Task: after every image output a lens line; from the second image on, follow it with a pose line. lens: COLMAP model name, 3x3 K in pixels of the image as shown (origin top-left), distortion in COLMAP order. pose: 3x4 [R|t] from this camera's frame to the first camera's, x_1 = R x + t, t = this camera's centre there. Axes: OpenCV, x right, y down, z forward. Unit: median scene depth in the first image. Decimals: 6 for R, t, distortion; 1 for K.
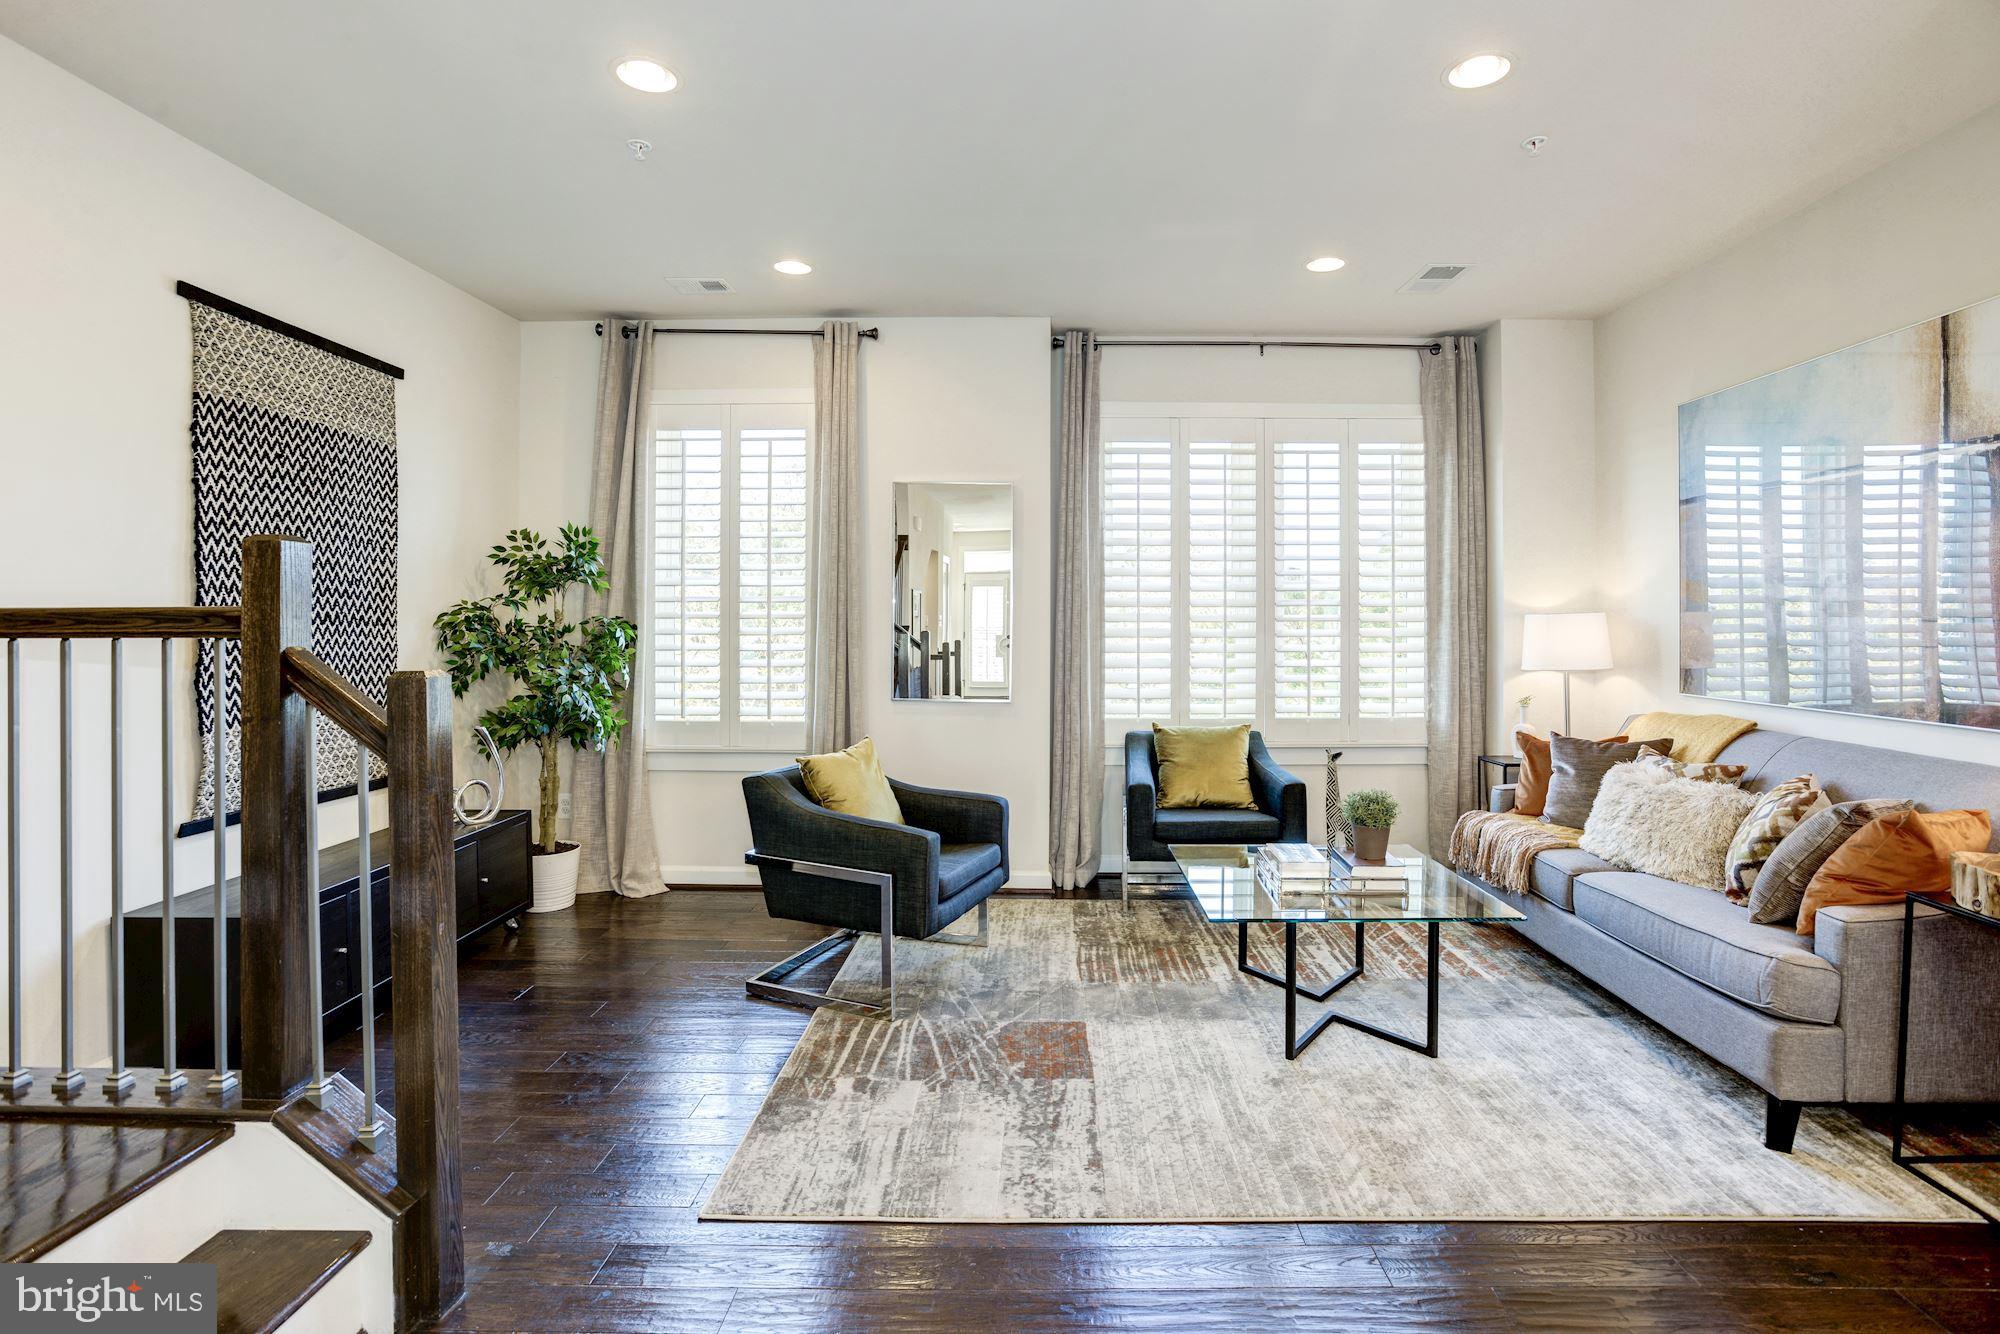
lens RADIAL K [[965.1, 0, 1044.0], [0, 965.1, 627.6], [0, 0, 1]] dist [-0.054915, 0.025060]
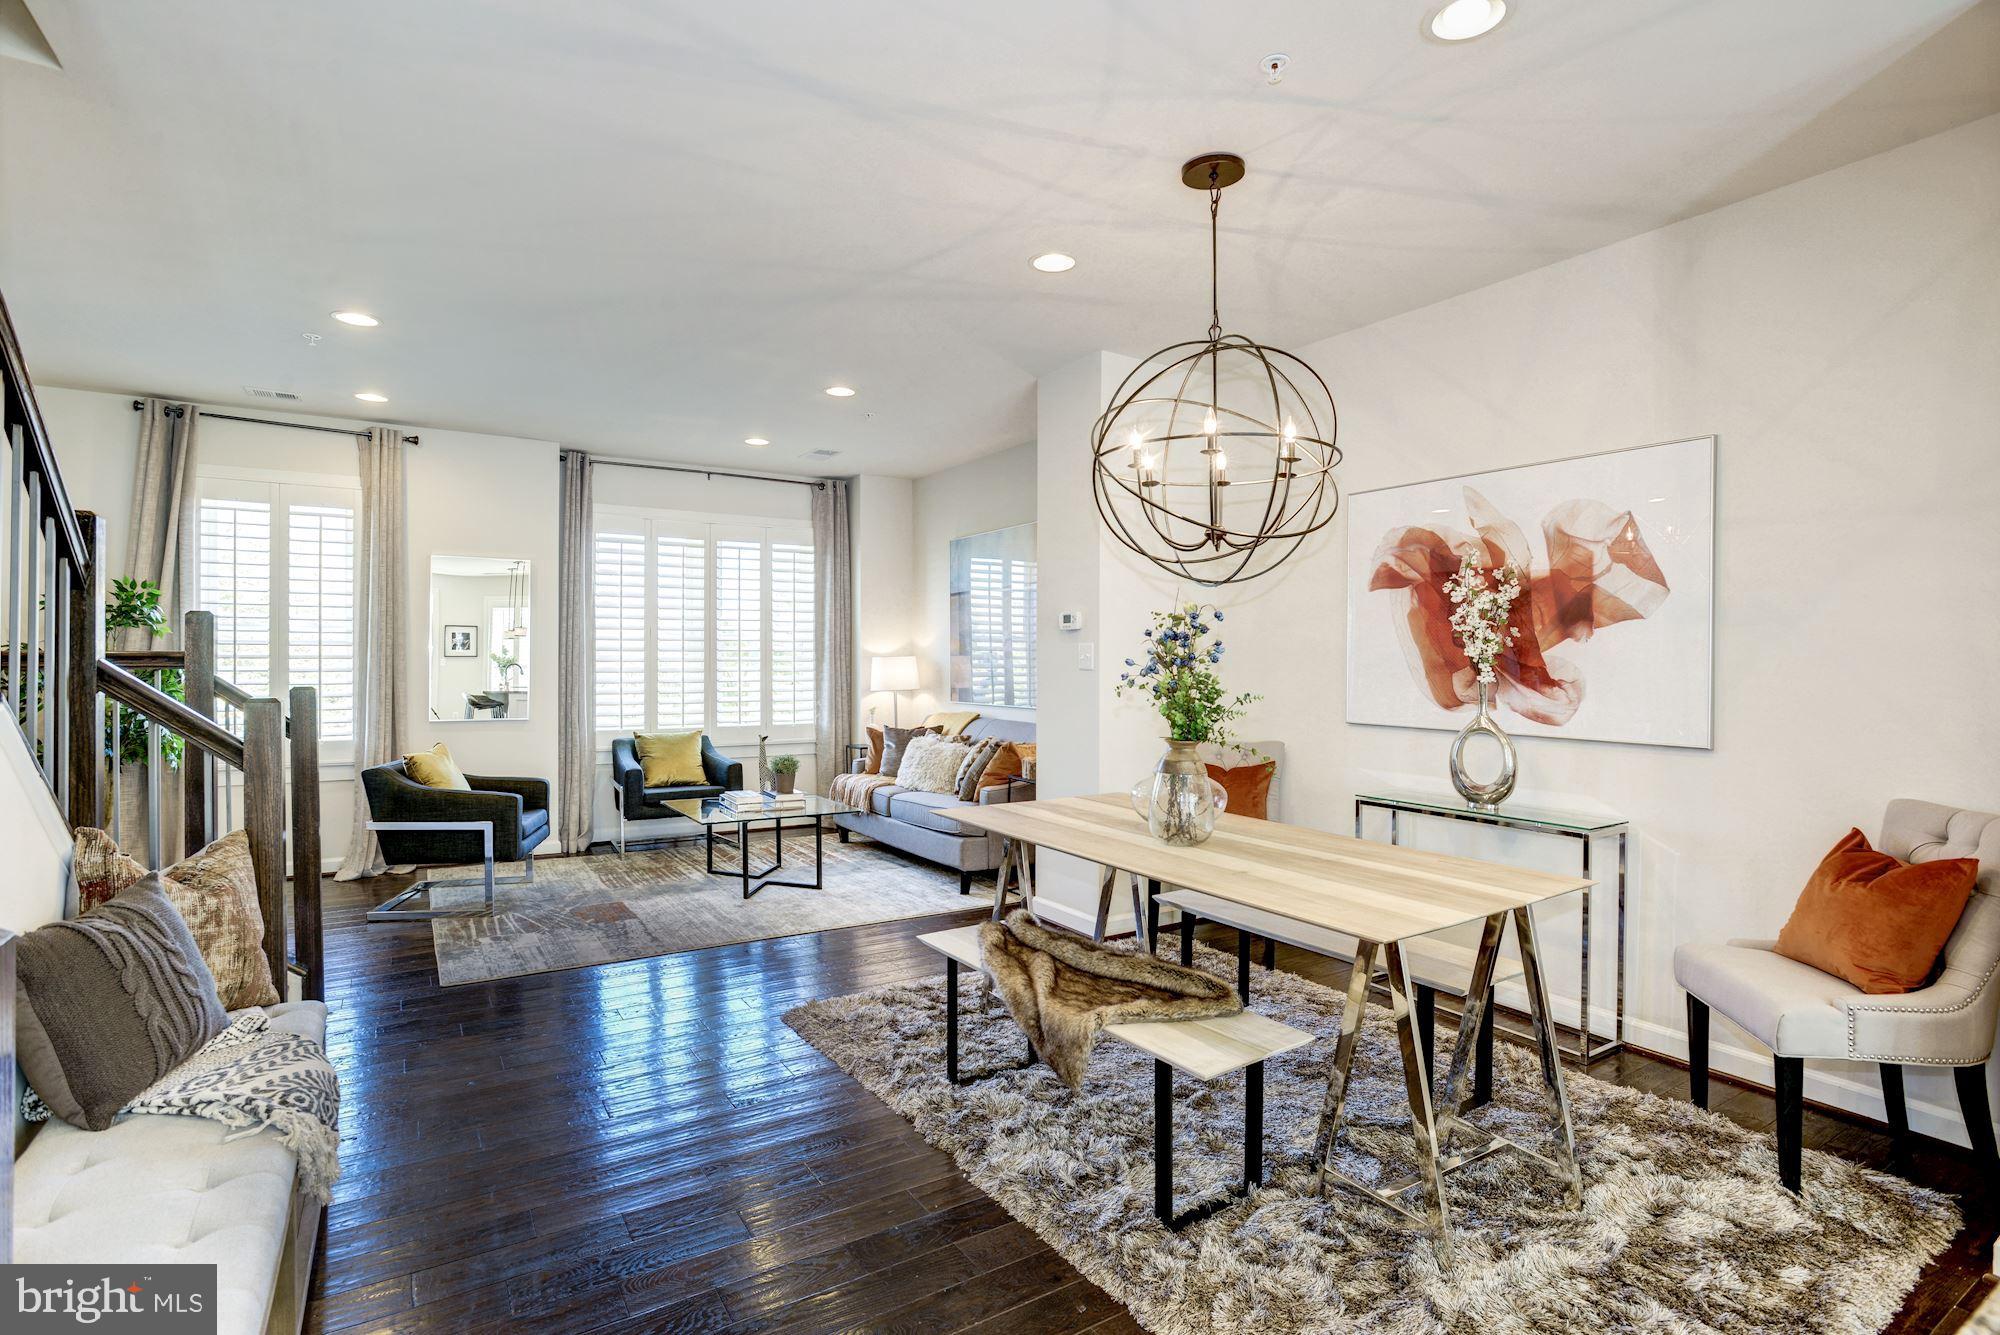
lens RADIAL K [[950.7, 0, 1012.4], [0, 950.7, 662.2], [0, 0, 1]] dist [-0.074364, 0.042427]
pose [[0.835329, 0.000327, 0.549751, -0.200164], [0.003084, 0.999981, -0.005281, 0.004364], [-0.549742, 0.006107, 0.835312, -0.517826]]
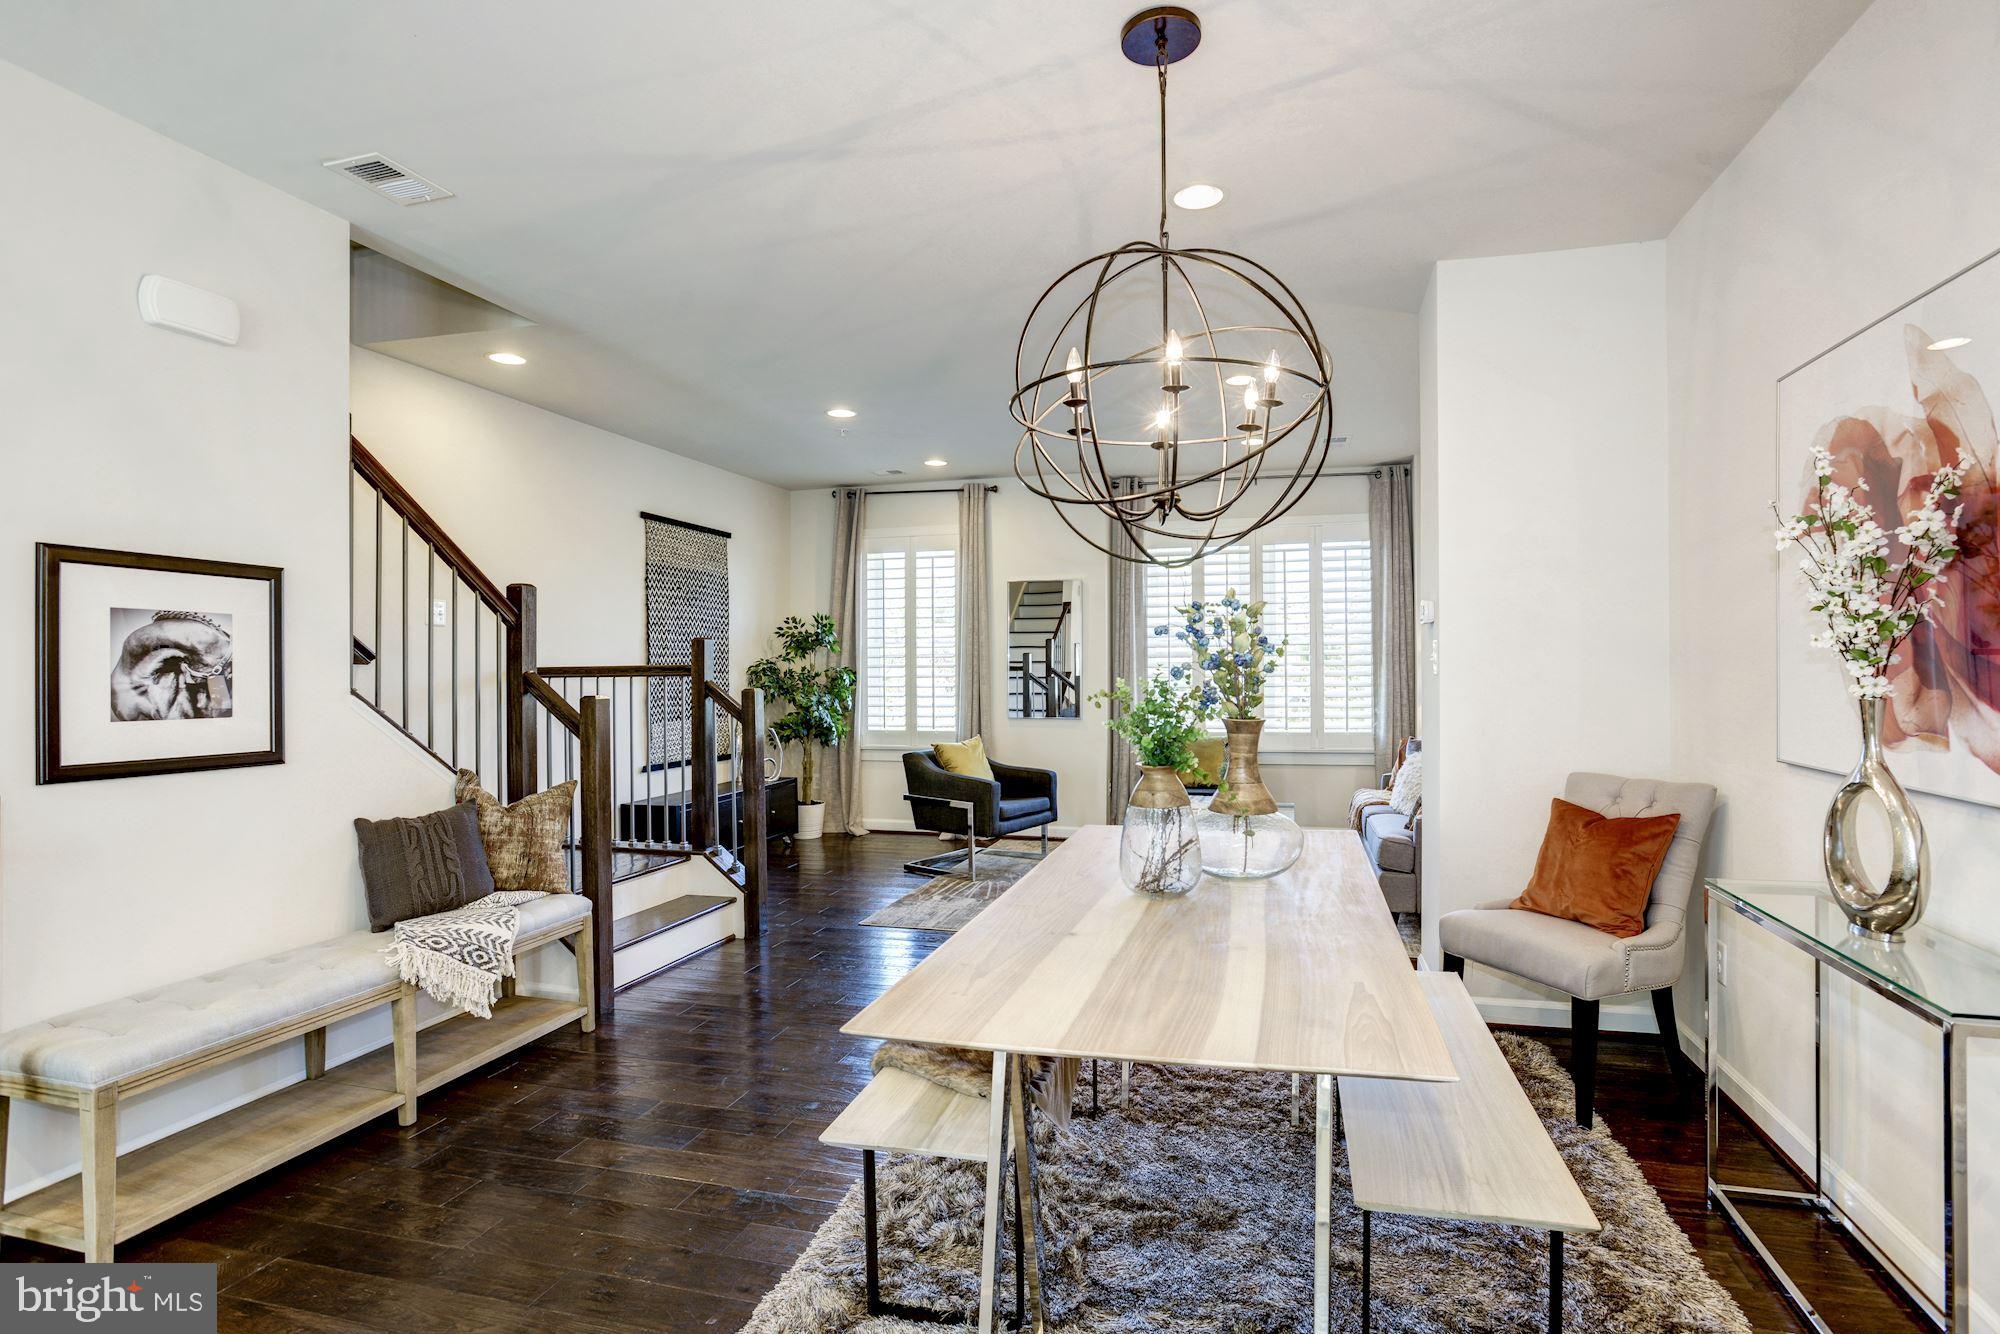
lens RADIAL K [[968.8, 0, 1081.6], [0, 968.8, 666.6], [0, 0, 1]] dist [-0.025477, 0.001490]
pose [[0.976810, -0.009544, -0.213894, 0.321093], [0.007546, 0.999920, -0.010156, 0.007948], [0.213974, 0.008307, 0.976804, -0.569264]]
